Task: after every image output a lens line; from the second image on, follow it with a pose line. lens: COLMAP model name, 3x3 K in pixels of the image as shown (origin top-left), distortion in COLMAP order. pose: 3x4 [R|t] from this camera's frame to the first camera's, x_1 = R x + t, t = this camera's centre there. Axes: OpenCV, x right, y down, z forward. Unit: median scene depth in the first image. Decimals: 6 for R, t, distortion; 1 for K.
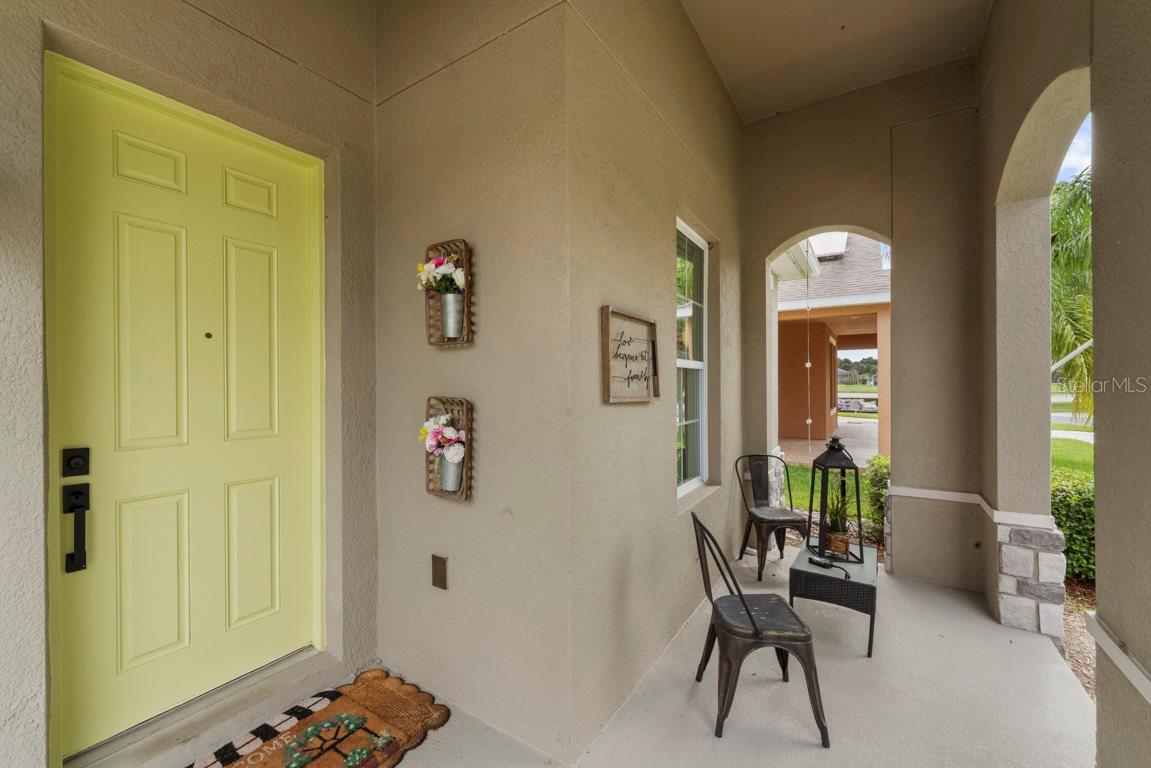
lens RADIAL K [[462.3, 0, 573.4], [0, 462.3, 383.9], [0, 0, 1]] dist [0.000344, 0.000057]
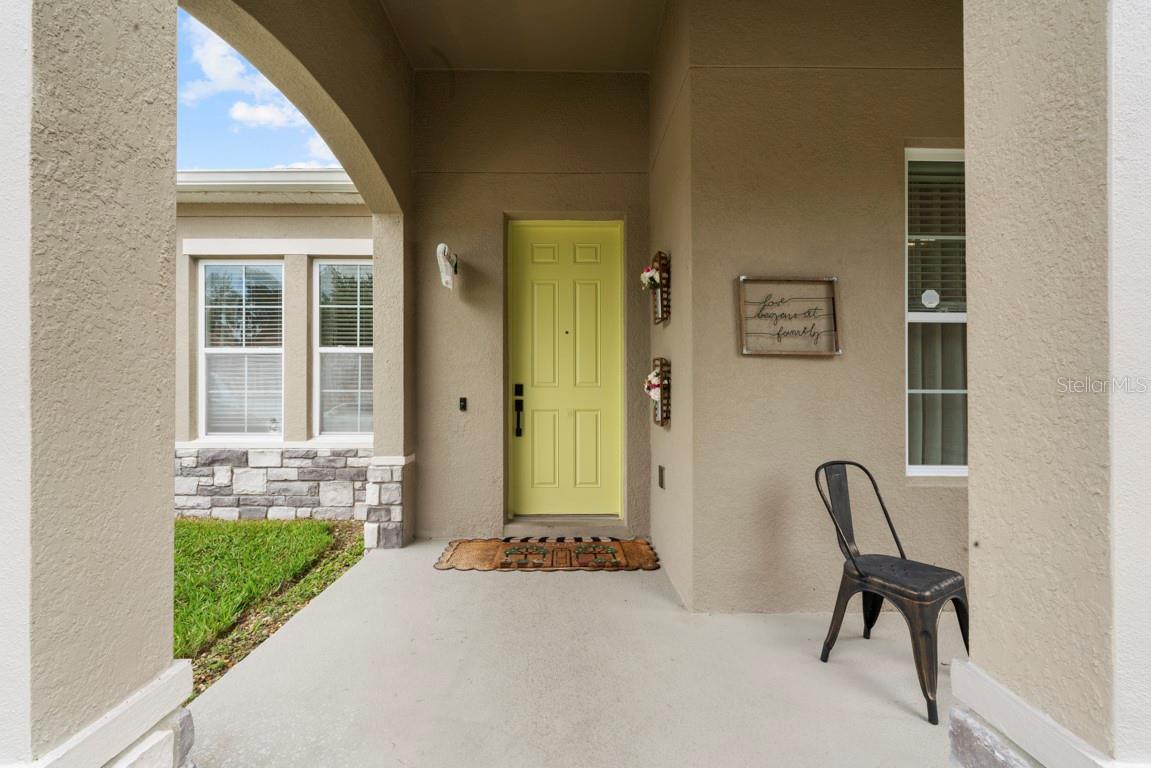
lens RADIAL K [[462.3, 0, 576.8], [0, 462.3, 386.9], [0, 0, 1]] dist [0.000344, 0.000057]
pose [[0.563950, -0.002873, -0.825804, 0.832258], [-0.000721, 0.999992, -0.003971, 0.131061], [0.825809, 0.002835, 0.563943, -0.065452]]
